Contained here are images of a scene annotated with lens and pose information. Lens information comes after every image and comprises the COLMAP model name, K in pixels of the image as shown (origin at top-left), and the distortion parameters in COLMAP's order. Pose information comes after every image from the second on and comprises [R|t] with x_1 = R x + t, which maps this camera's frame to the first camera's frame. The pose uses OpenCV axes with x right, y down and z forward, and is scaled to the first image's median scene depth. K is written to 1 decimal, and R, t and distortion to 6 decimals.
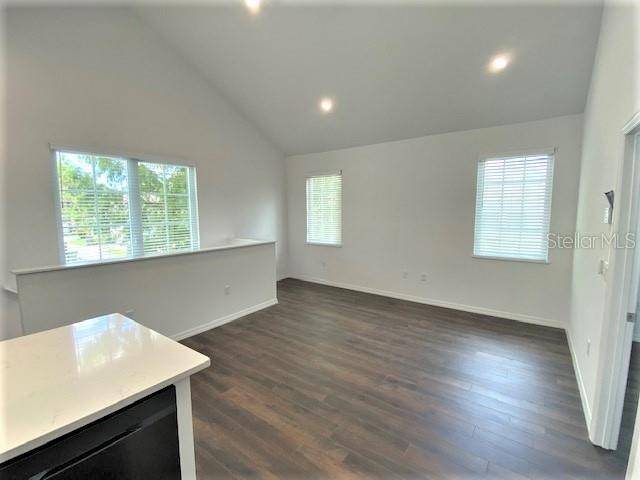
lens RADIAL K [[289.1, 0, 320.0], [0, 289.1, 240.0], [0, 0, 1]] dist [0.023707, 0.000032]
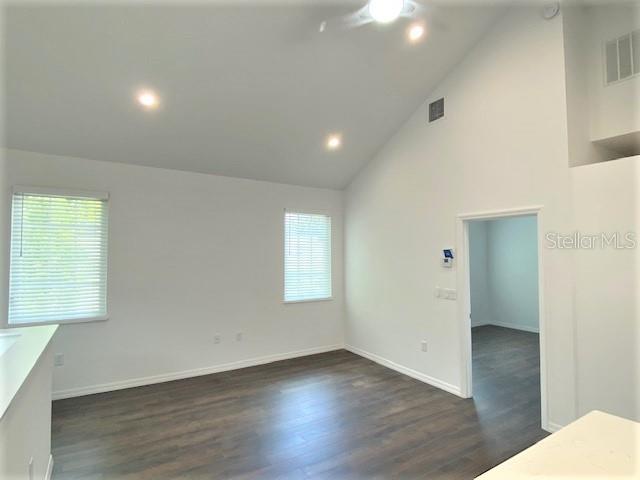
lens RADIAL K [[345.8, 0, 320.0], [0, 345.8, 240.0], [0, 0, 1]] dist [0.000004, -0.001574]
pose [[0.361853, 0.042799, 0.931252, -0.556676], [0.097752, 0.991697, -0.083560, -0.048104], [-0.927096, 0.121268, 0.354665, 0.422712]]
